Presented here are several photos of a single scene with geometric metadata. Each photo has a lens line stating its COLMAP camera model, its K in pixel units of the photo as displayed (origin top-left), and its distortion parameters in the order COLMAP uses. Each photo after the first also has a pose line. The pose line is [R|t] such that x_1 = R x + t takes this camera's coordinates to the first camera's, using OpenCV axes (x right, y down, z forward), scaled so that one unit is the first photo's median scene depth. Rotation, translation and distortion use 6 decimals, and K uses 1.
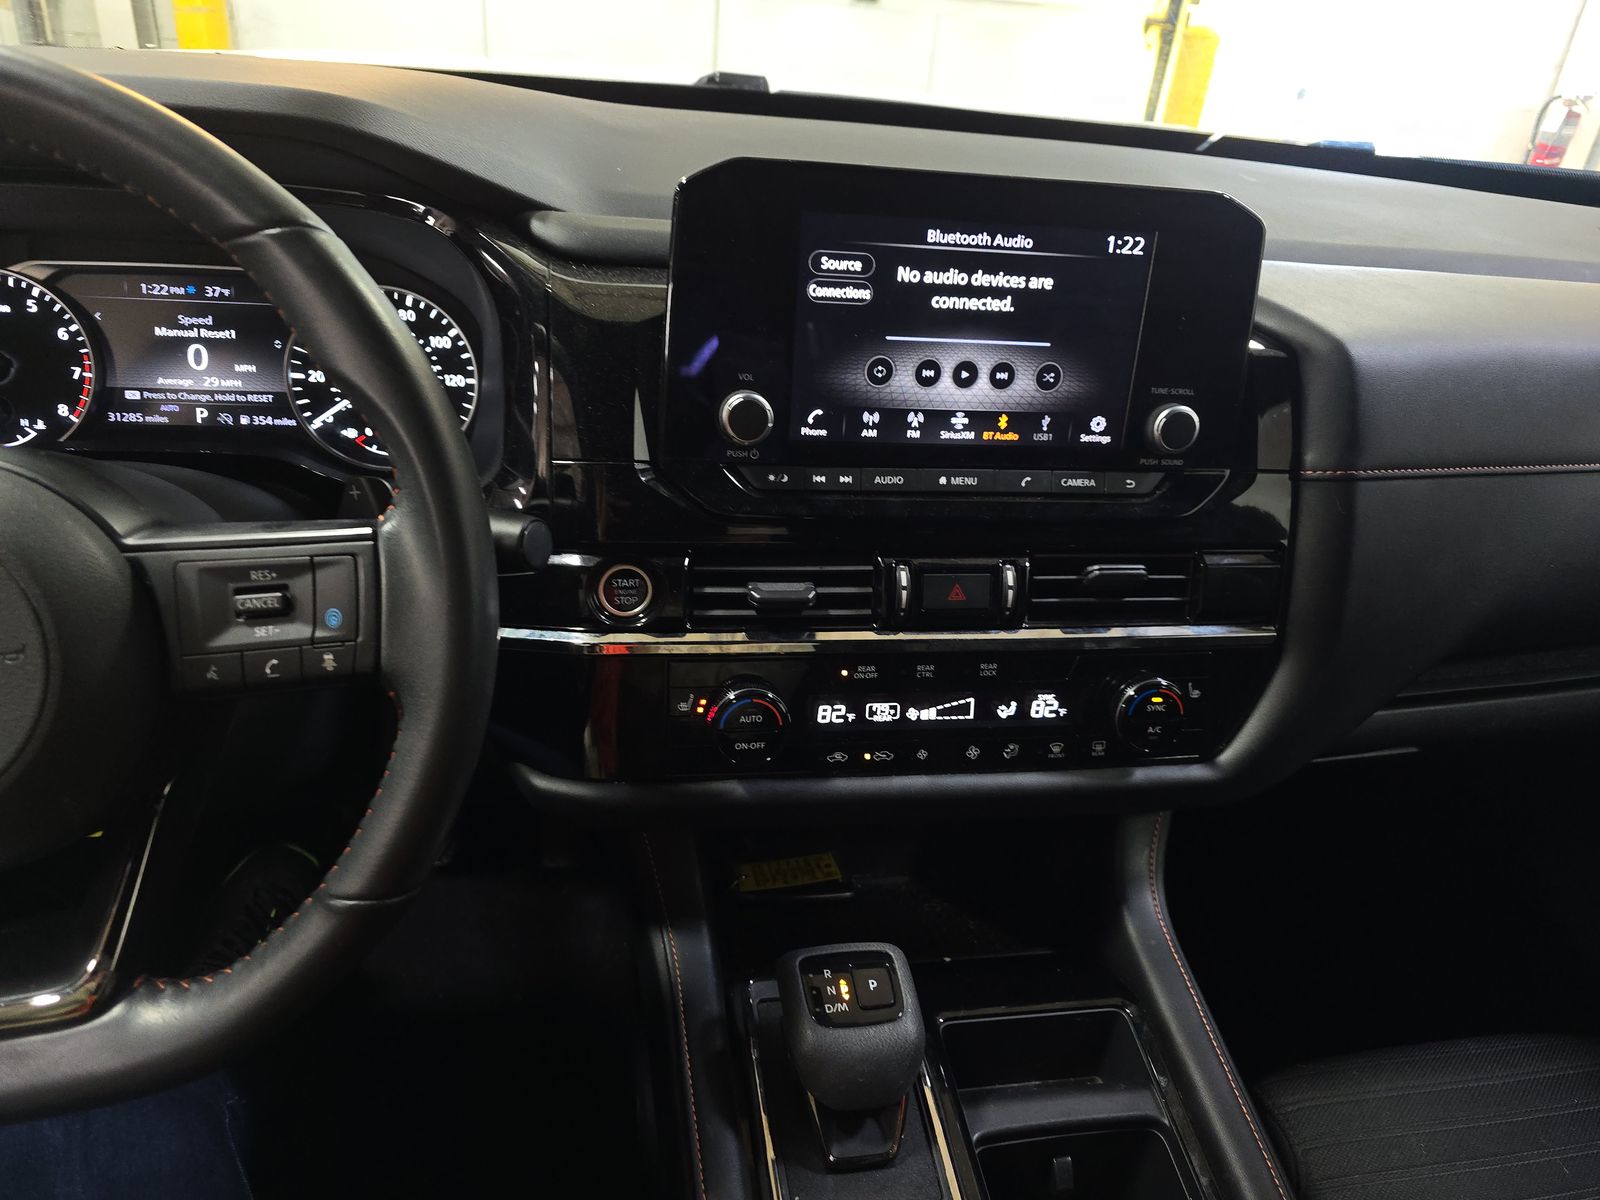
lens RADIAL K [[1062.9, 0, 800.0], [0, 1062.9, 600.0], [0, 0, 1]] dist [0.063294, -0.076505]
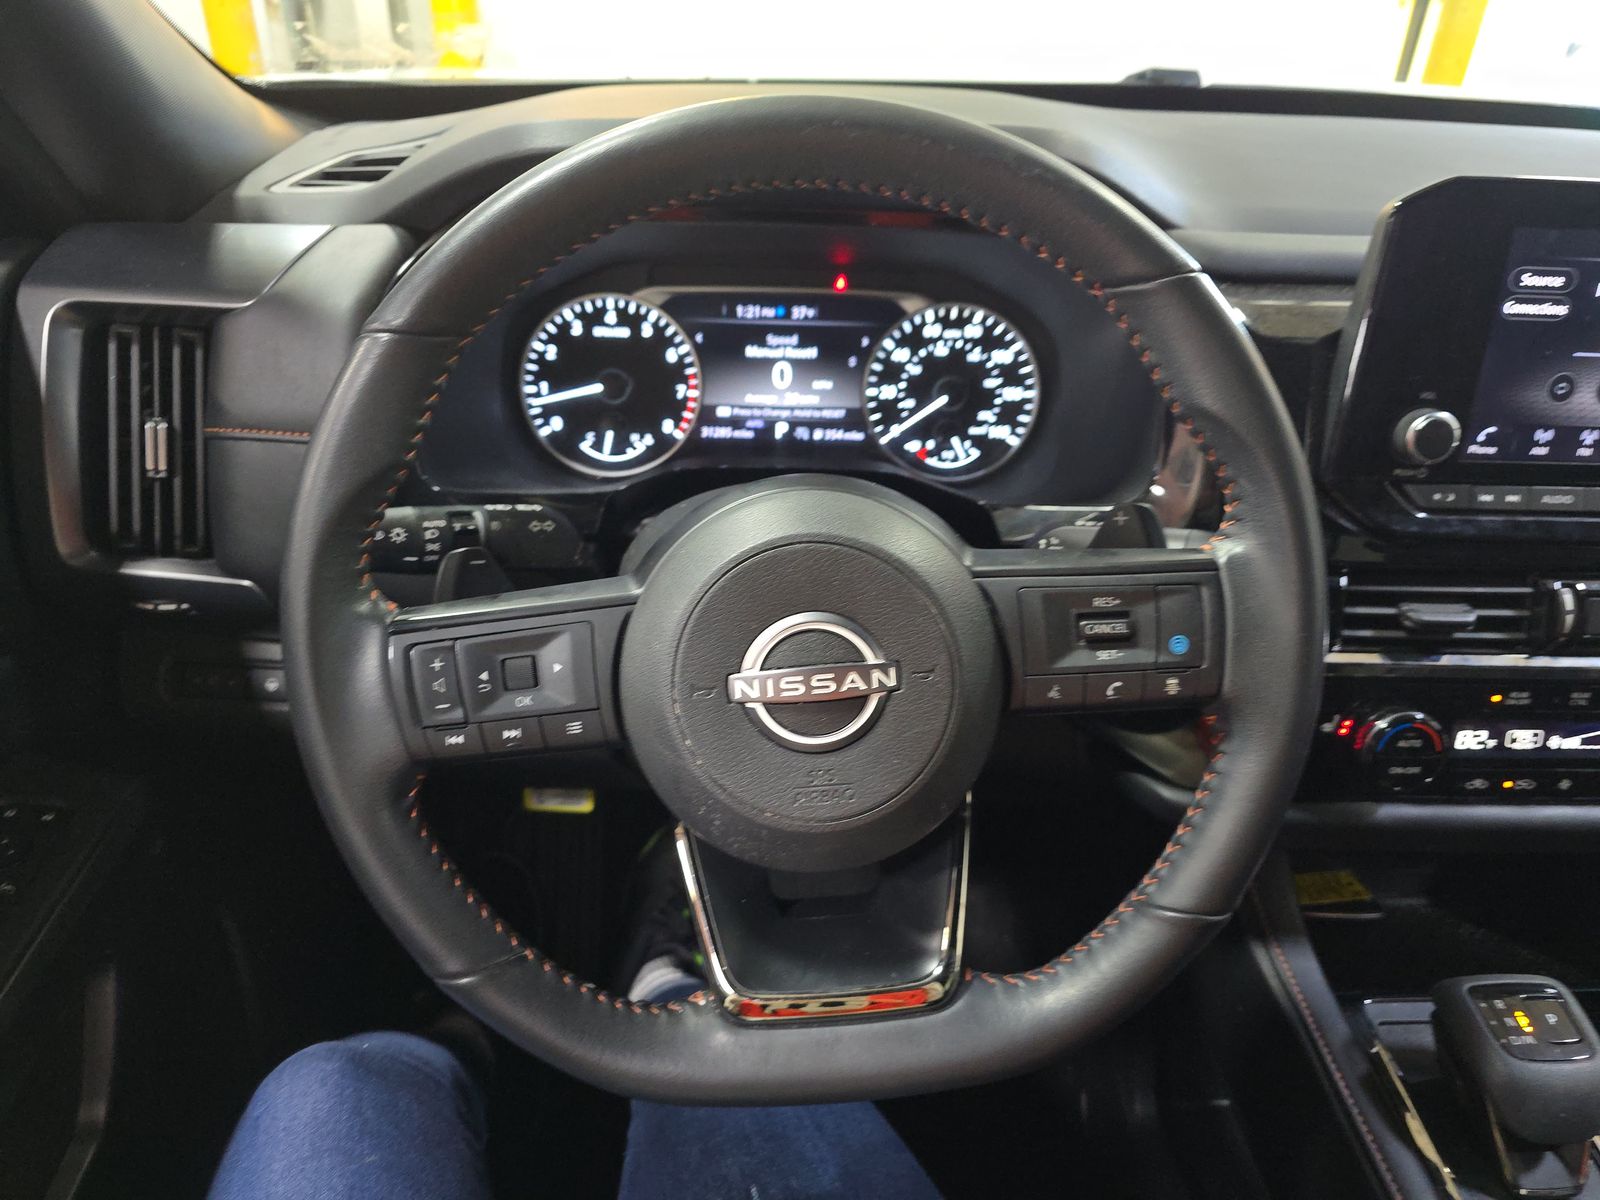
lens RADIAL K [[1078.8, 0, 828.6], [0, 1078.8, 591.8], [0, 0, 1]] dist [0.044515, -0.067336]
pose [[0.990670, 0.019205, -0.134921, -0.371621], [-0.018364, 0.999803, 0.007476, -0.021222], [0.135038, -0.004929, 0.990828, -0.051965]]
